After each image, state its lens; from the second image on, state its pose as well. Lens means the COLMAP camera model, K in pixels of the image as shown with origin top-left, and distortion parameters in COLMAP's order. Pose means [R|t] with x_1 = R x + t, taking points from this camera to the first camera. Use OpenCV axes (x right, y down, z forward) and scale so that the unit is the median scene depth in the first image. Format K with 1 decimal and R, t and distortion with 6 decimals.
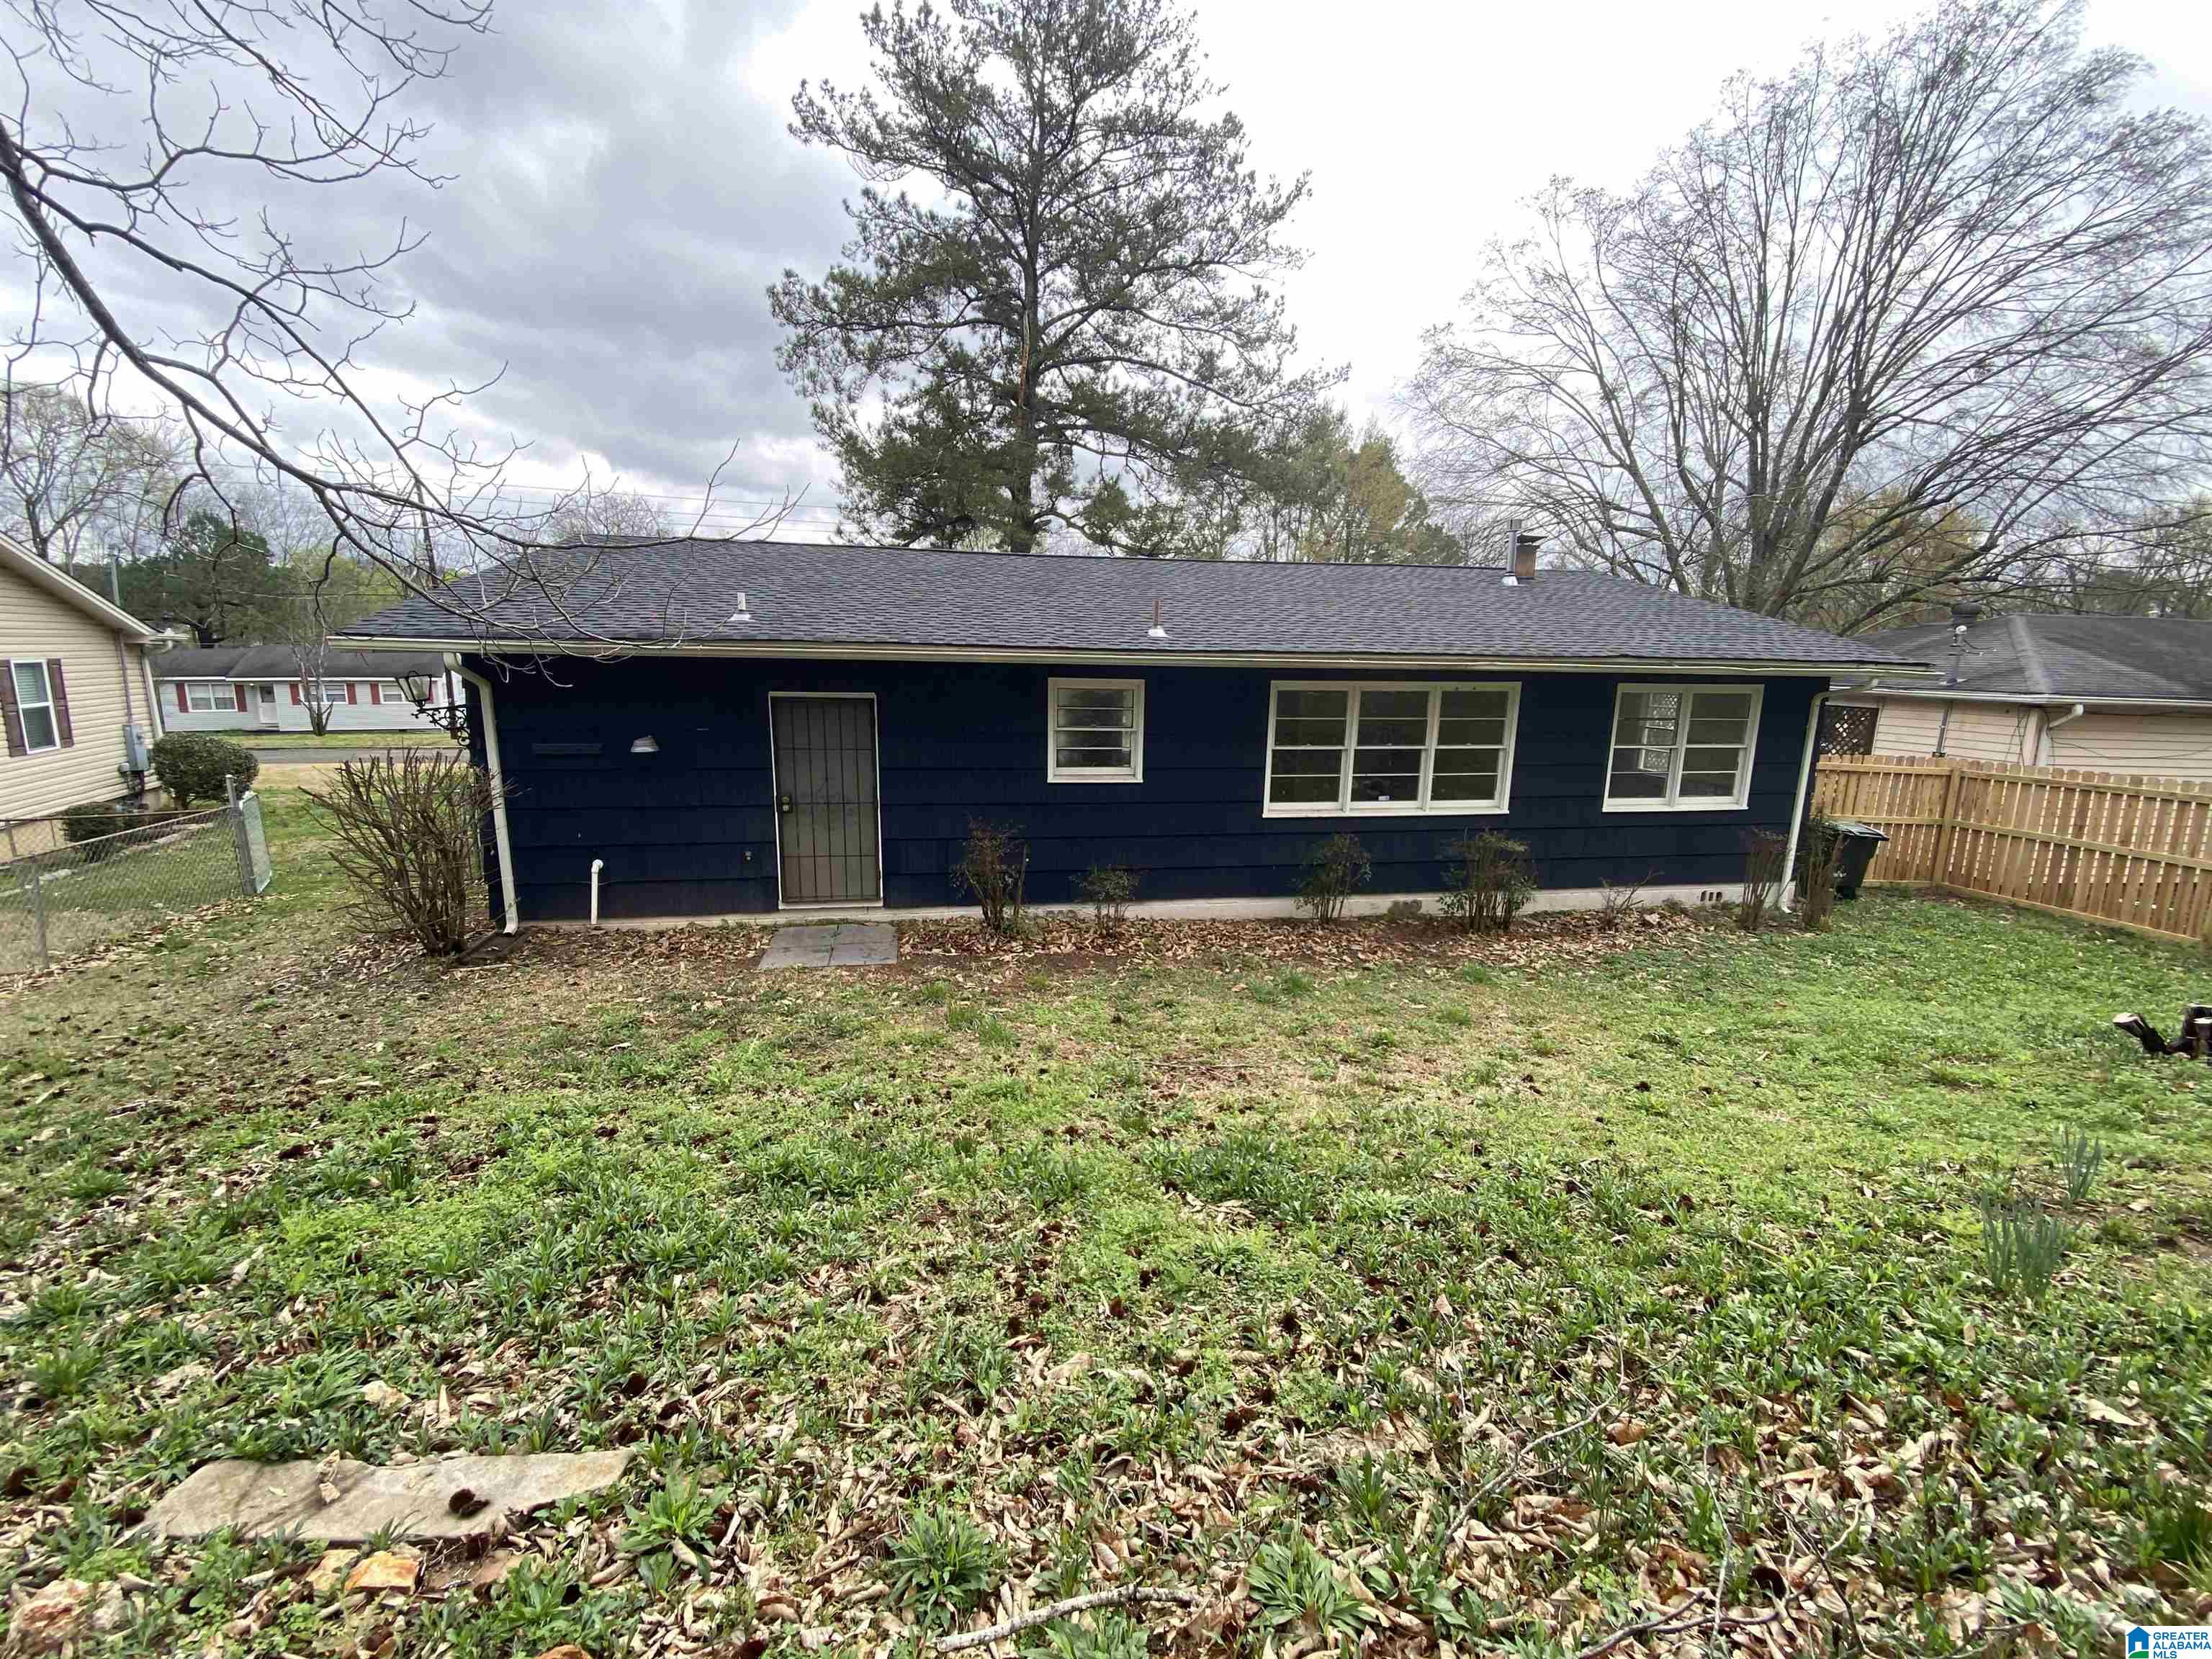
lens RADIAL K [[890.4, 0, 1106.0], [0, 890.4, 829.5], [0, 0, 1]] dist [0.017670, -0.017407]
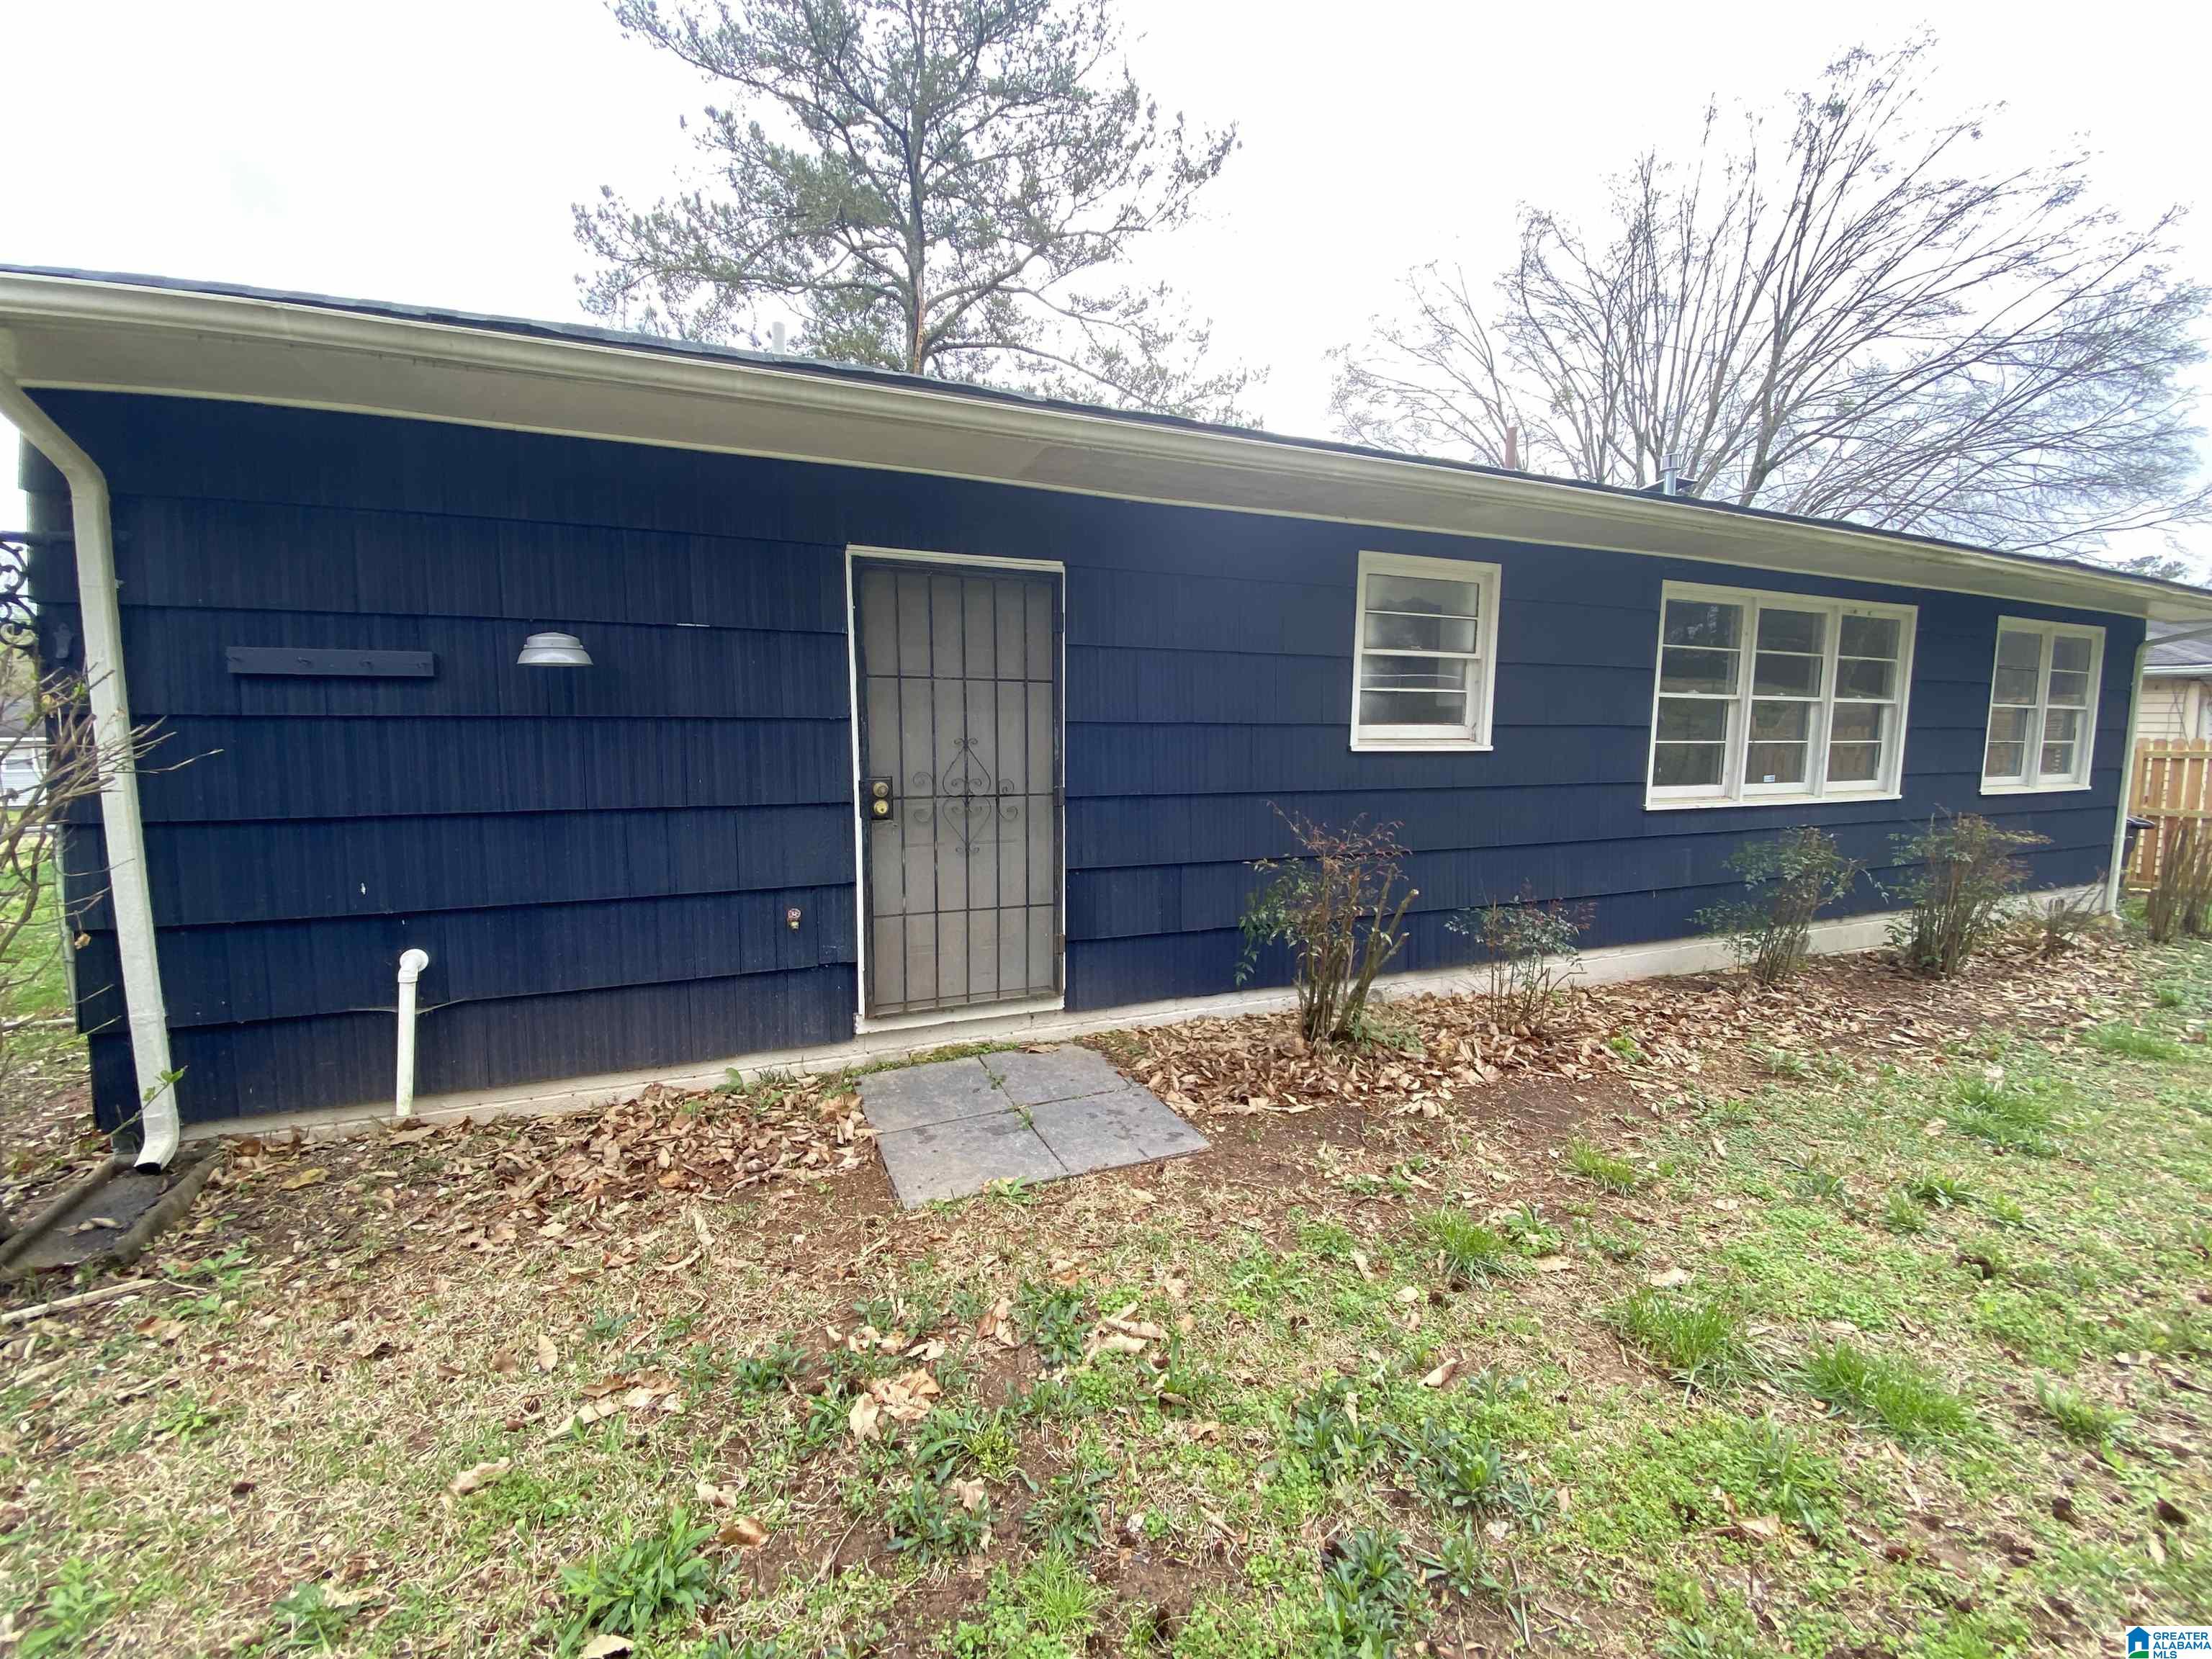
lens RADIAL K [[903.9, 0, 1106.0], [0, 903.9, 829.5], [0, 0, 1]] dist [0.014816, -0.018410]
pose [[0.978168, -0.036752, 0.204540, -0.336214], [0.050622, 0.996729, -0.062996, 0.021135], [-0.201556, 0.071974, 0.976829, 0.523797]]
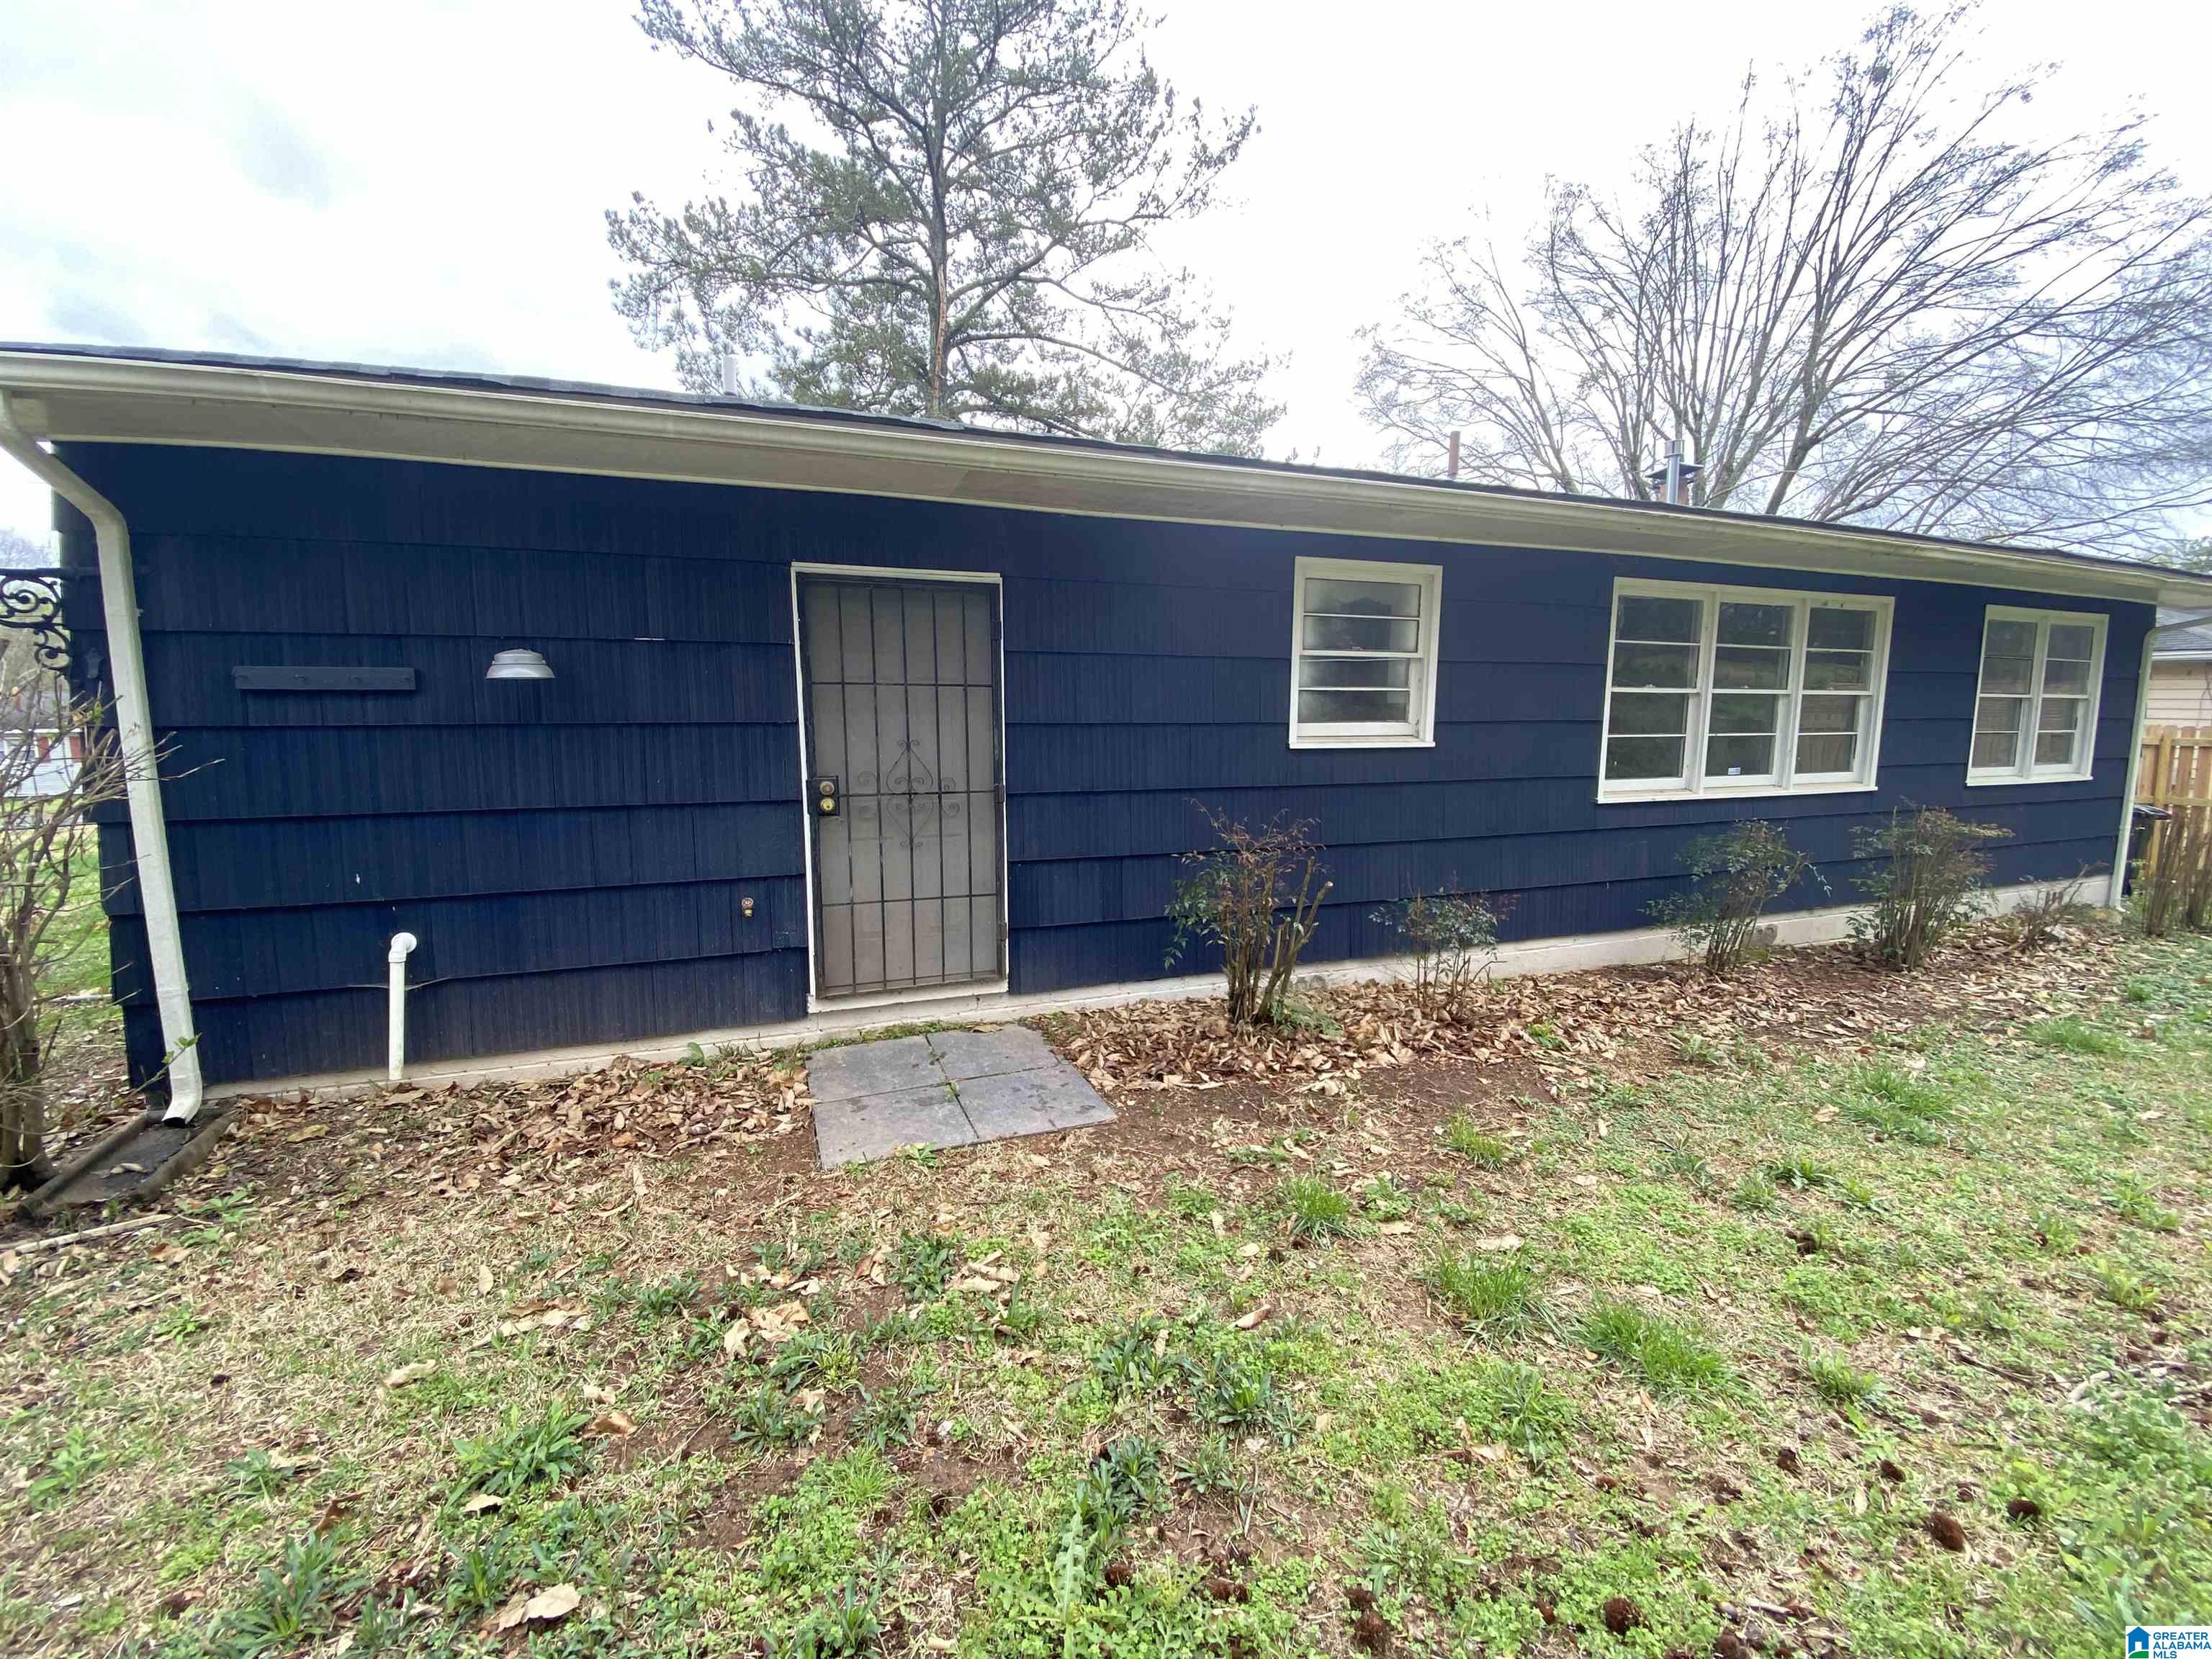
lens RADIAL K [[903.9, 0, 1106.0], [0, 903.9, 829.5], [0, 0, 1]] dist [0.014816, -0.018410]
pose [[0.986593, -0.038934, 0.158486, -0.283015], [0.047242, 0.997681, -0.048994, 0.020612], [-0.156211, 0.055825, 0.986145, 0.481426]]
